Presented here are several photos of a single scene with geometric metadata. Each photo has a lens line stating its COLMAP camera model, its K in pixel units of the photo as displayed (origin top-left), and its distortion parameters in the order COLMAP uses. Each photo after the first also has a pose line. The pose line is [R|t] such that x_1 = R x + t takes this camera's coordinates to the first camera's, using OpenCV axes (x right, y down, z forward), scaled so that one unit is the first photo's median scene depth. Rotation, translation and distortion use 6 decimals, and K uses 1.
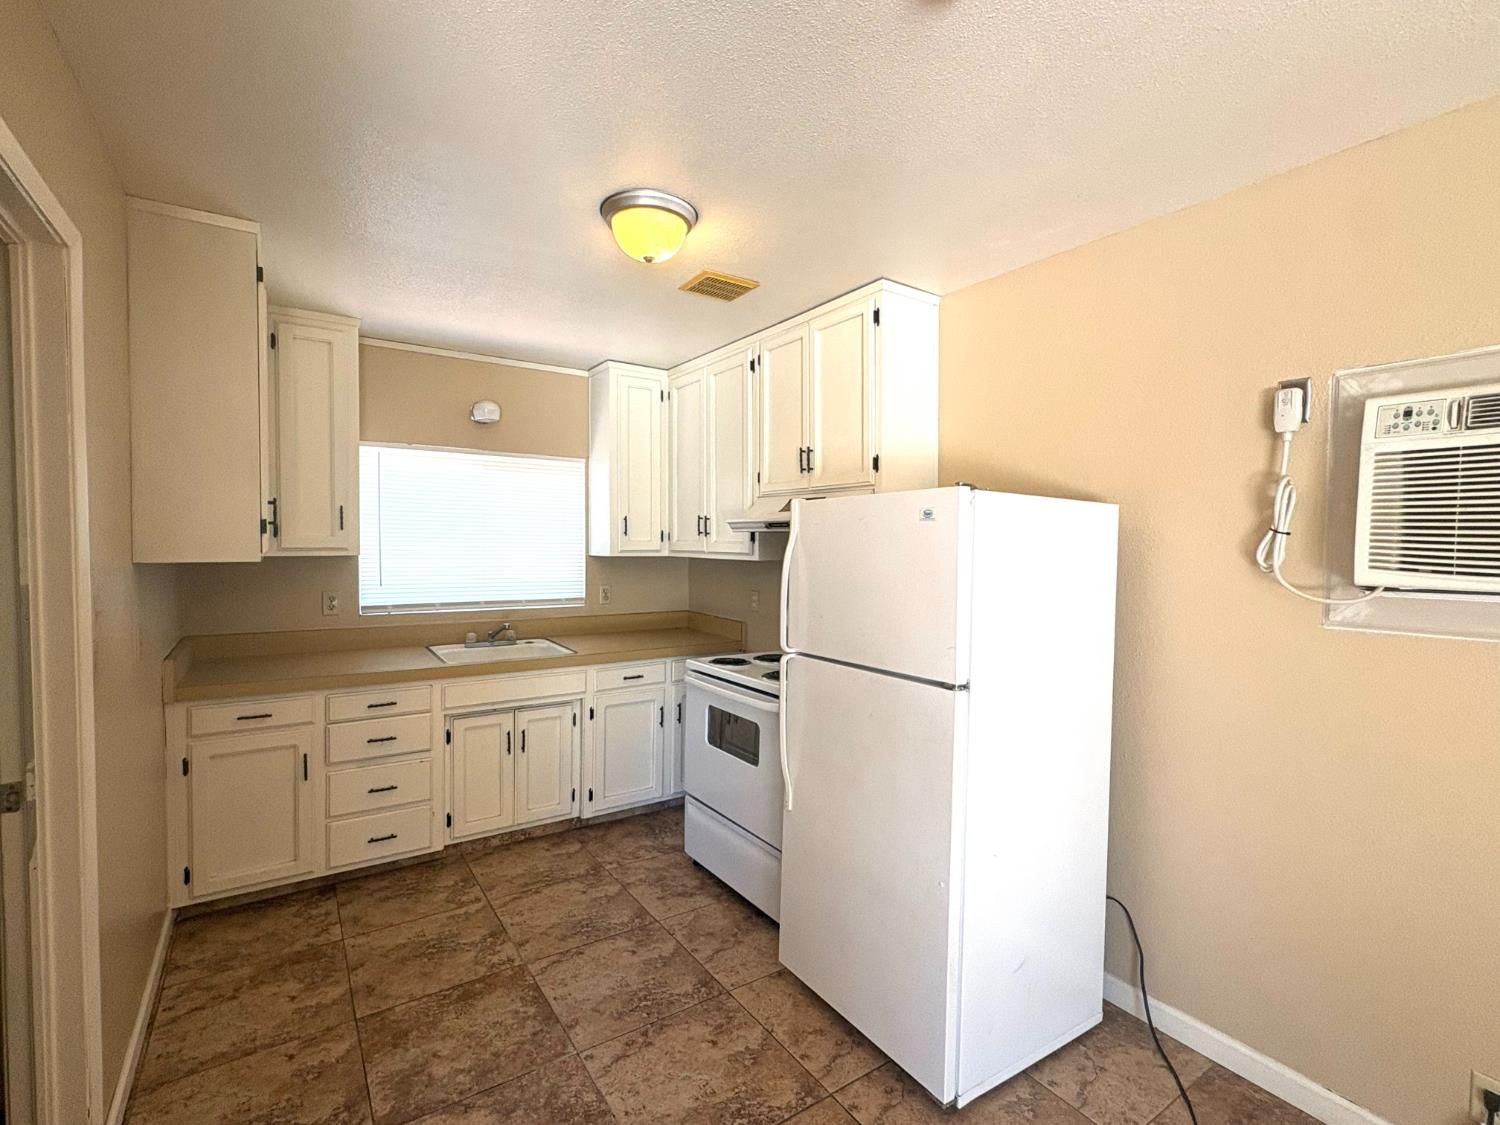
lens RADIAL K [[696.3, 0, 746.7], [0, 696.3, 559.3], [0, 0, 1]] dist [0.002956, 0.000598]
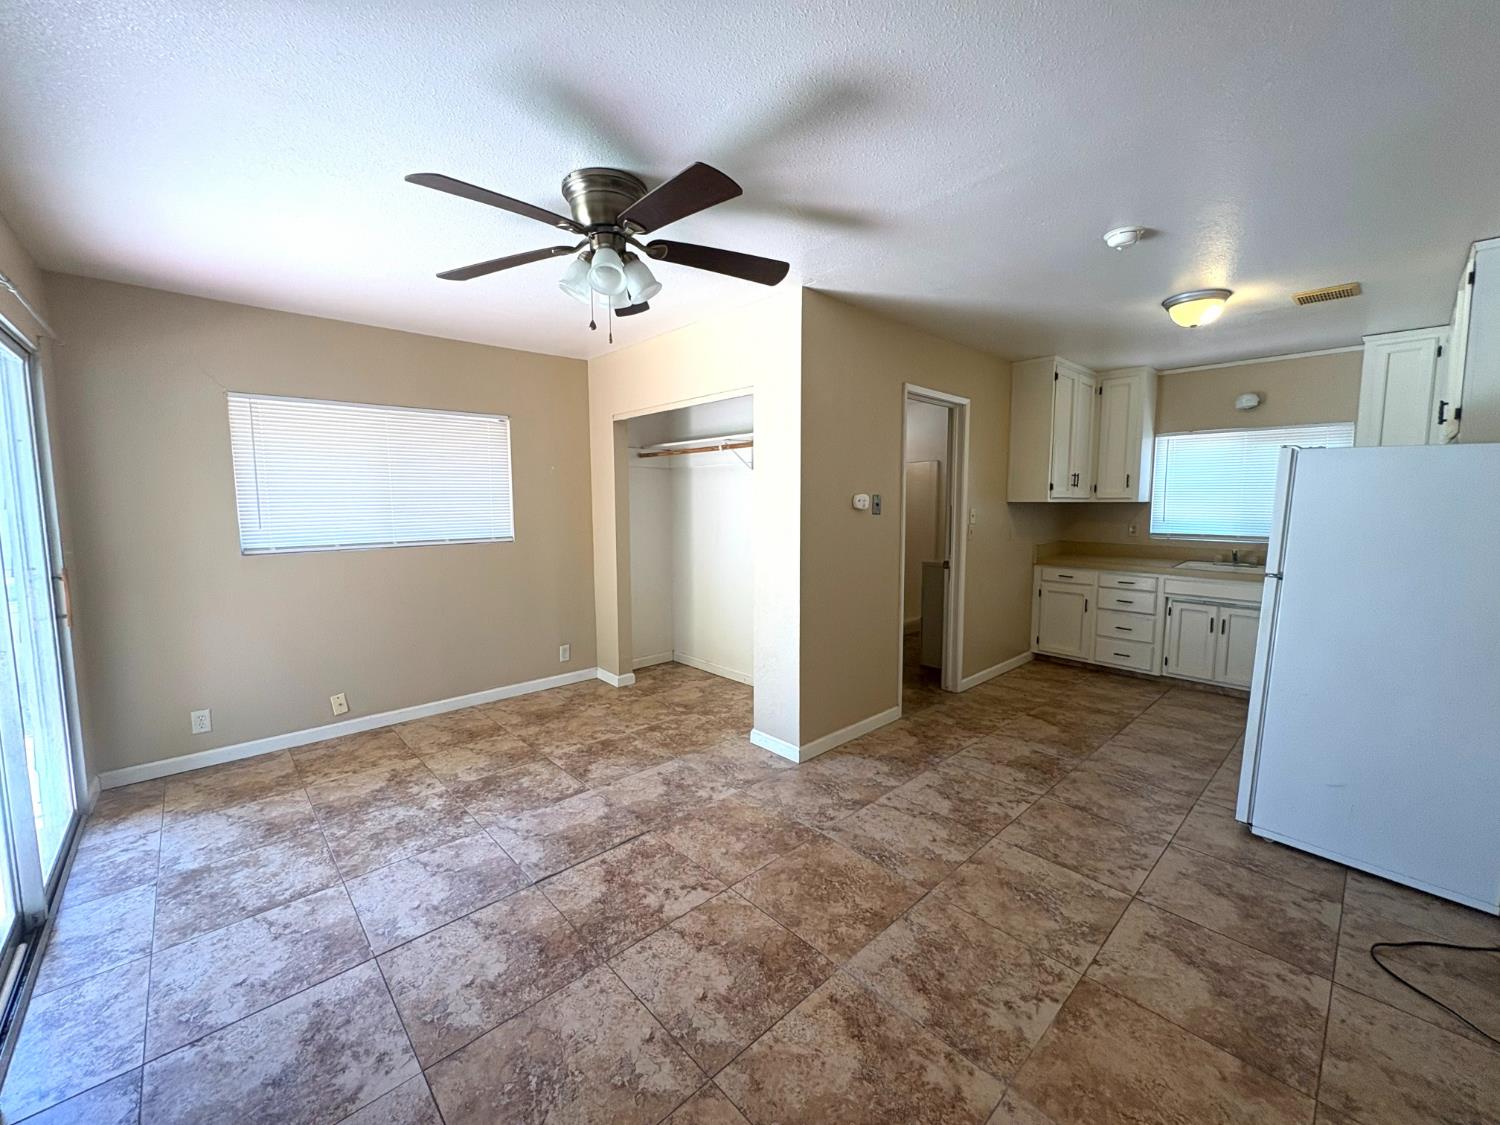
lens RADIAL K [[600.0, 0, 748.8], [0, 600.0, 558.4], [0, 0, 1]] dist [0.000455, -0.000138]
pose [[0.160634, 0.087868, -0.983095, 0.858328], [-0.026883, 0.996049, 0.084633, 0.037055], [0.986648, 0.012833, 0.162361, -0.237547]]
